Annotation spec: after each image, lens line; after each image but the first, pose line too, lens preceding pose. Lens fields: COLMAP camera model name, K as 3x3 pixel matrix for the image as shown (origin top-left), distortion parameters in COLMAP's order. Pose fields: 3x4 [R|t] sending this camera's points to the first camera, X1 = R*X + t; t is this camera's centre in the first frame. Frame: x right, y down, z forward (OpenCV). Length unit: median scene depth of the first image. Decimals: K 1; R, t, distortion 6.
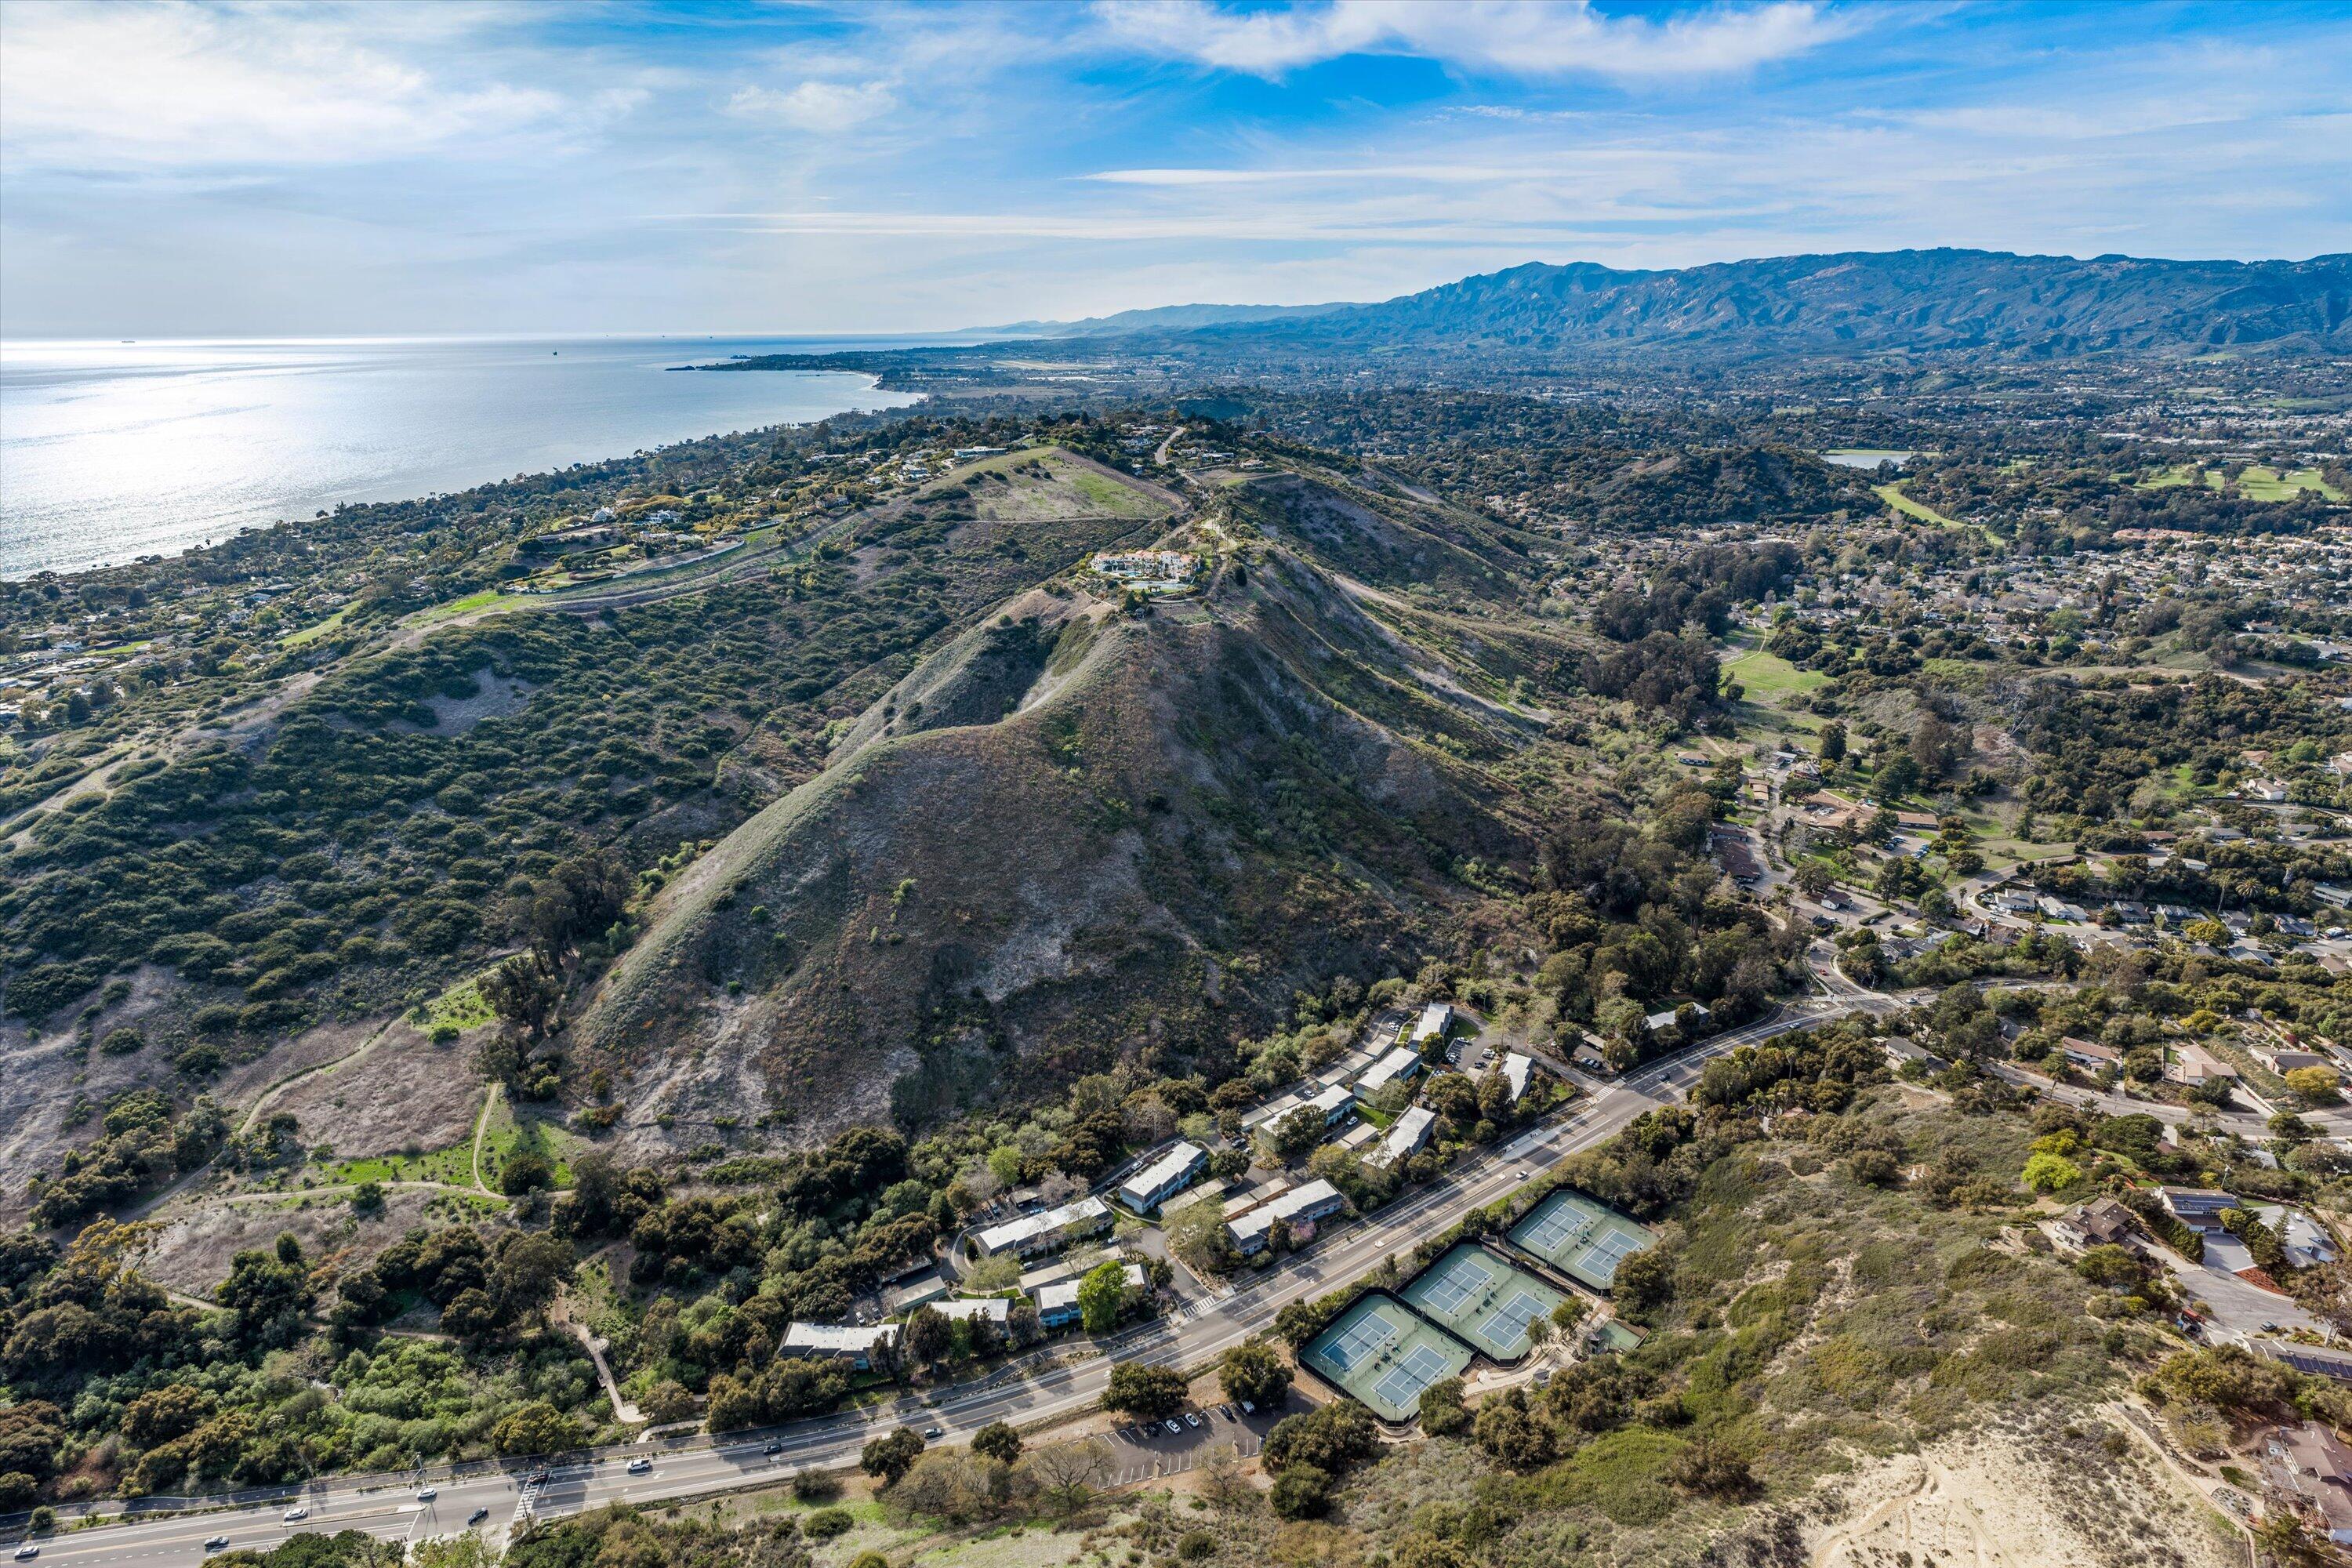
lens RADIAL K [[1292.8, 0, 1170.2], [0, 1292.8, 797.7], [0, 0, 1]] dist [0.000272, 0.000031]
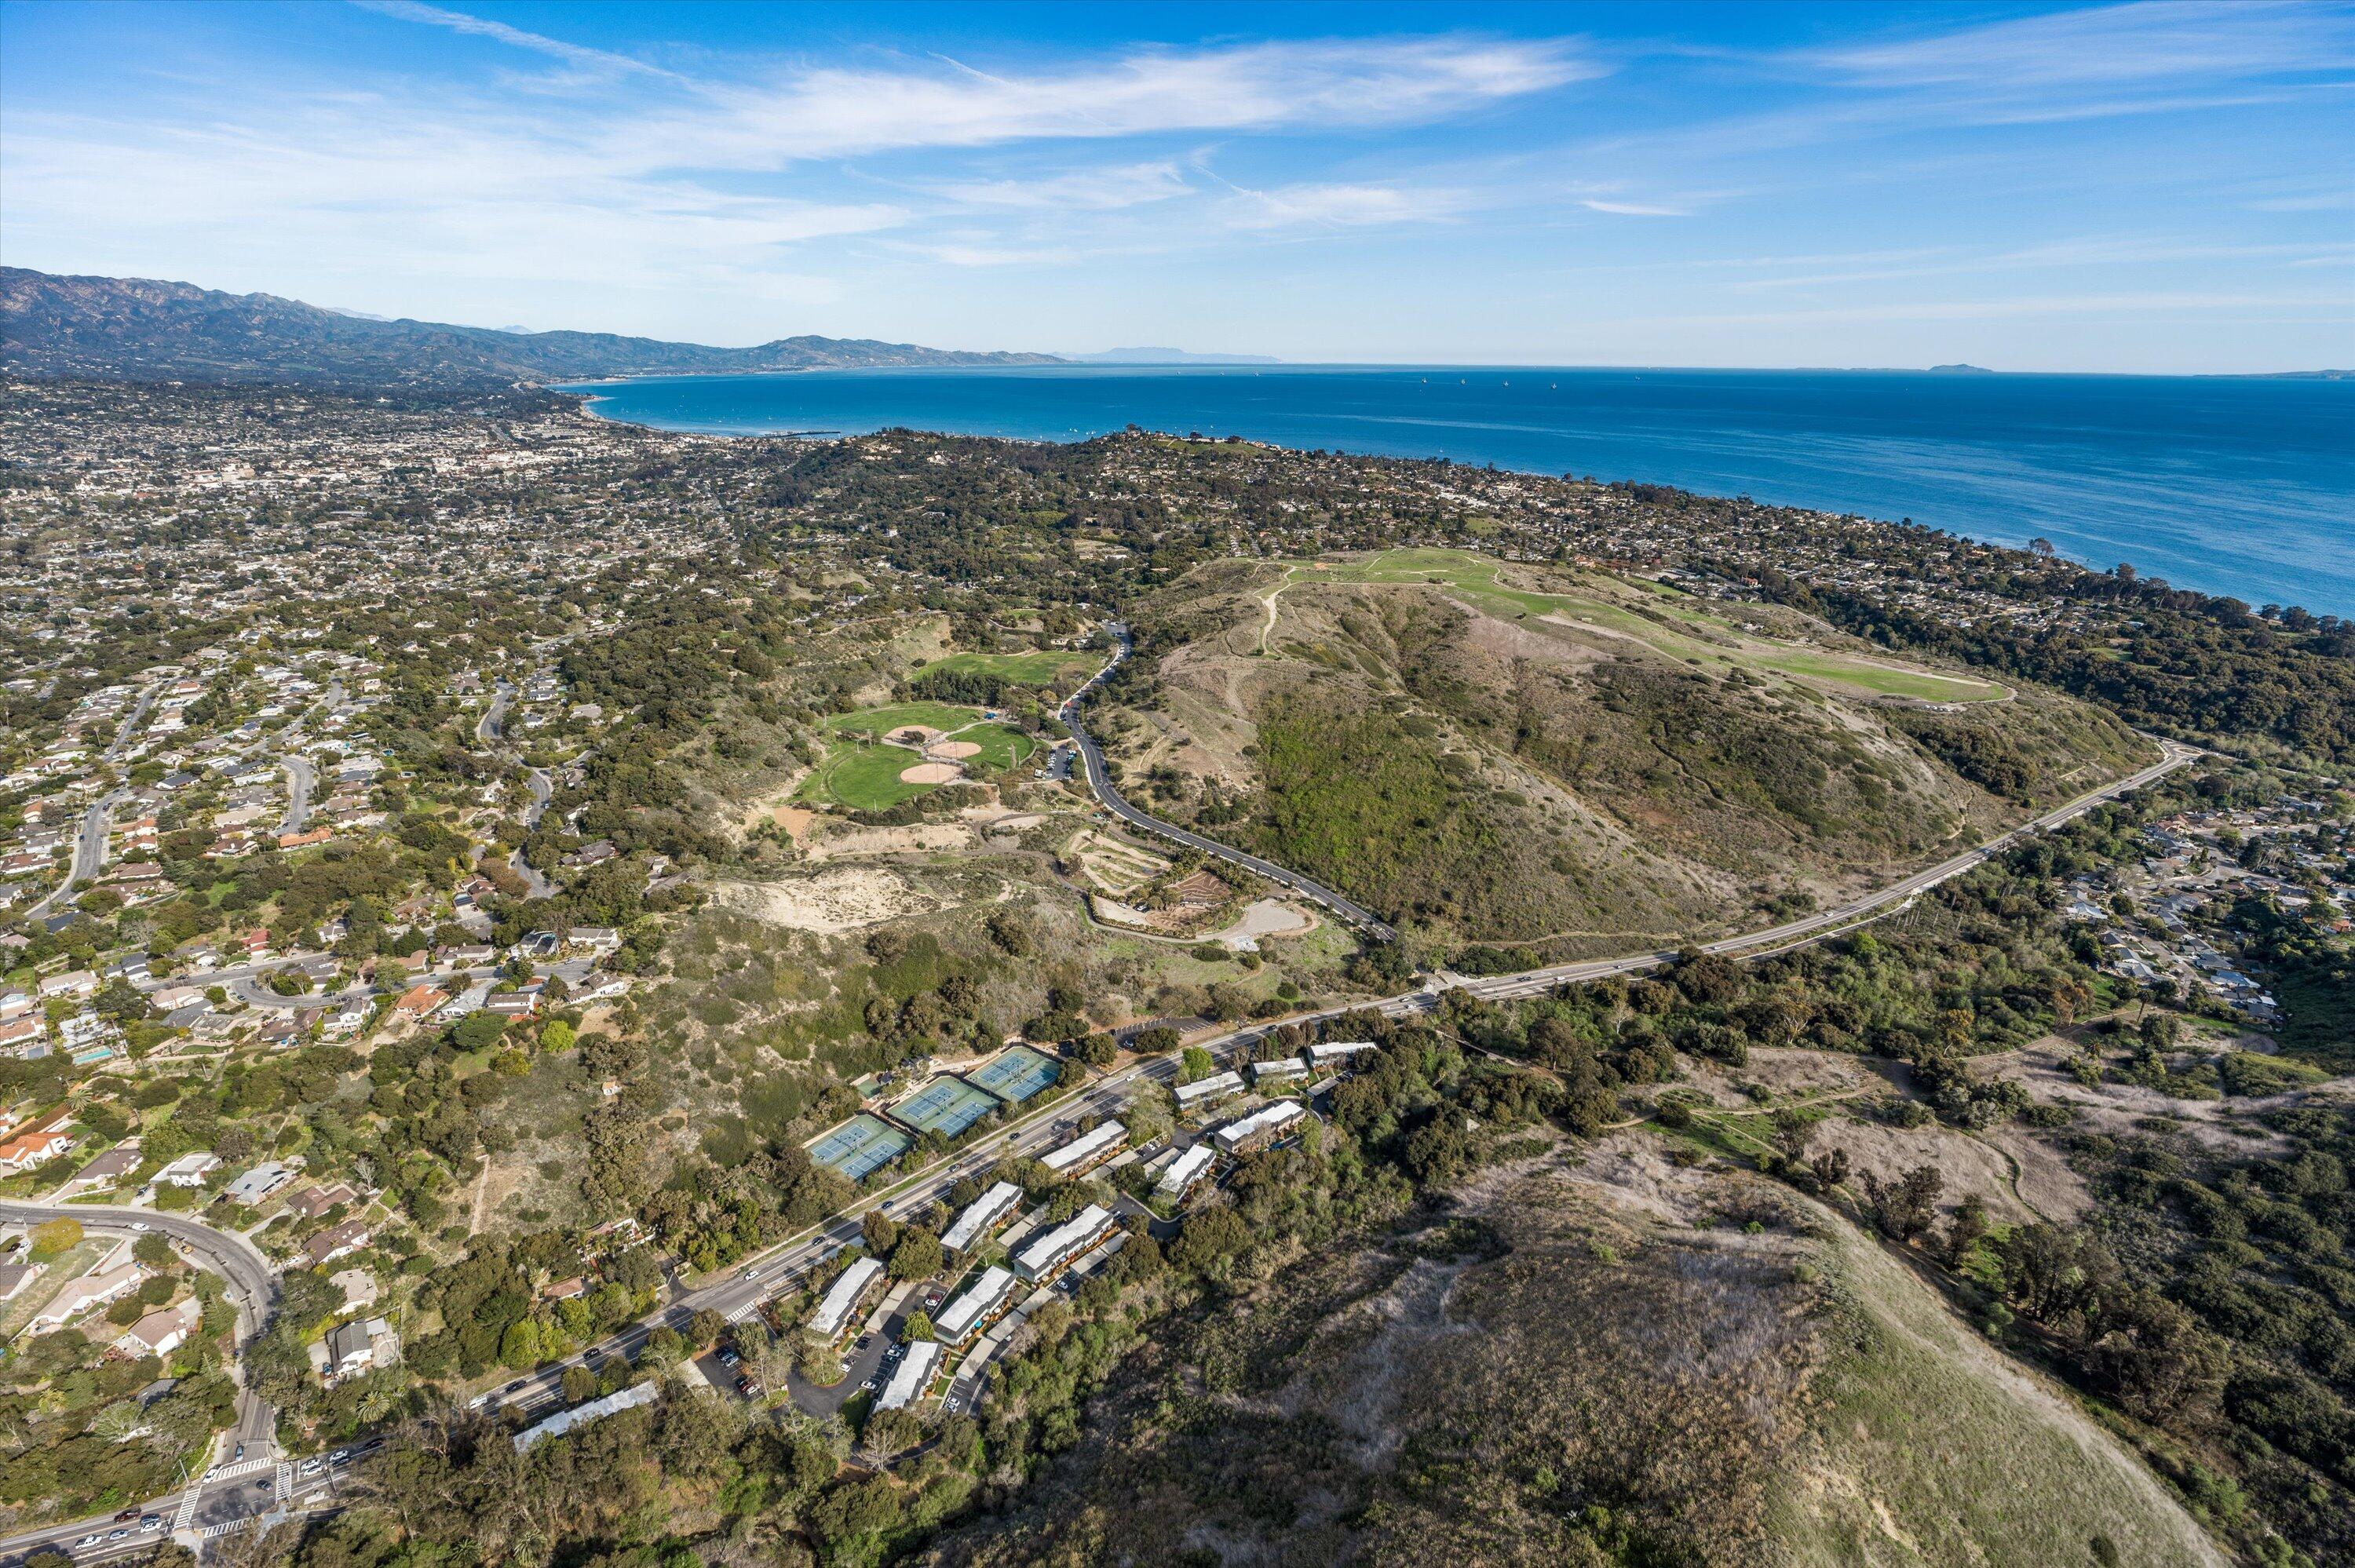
lens RADIAL K [[1196.4, 0, 1177.5], [0, 1196.4, 784.0], [0, 0, 1]] dist [0.000522, -0.000421]
pose [[-0.983345, 0.062063, -0.170826, 0.139850], [-0.063516, 0.763282, 0.642936, -0.569901], [0.170291, 0.643078, -0.746627, 1.317279]]
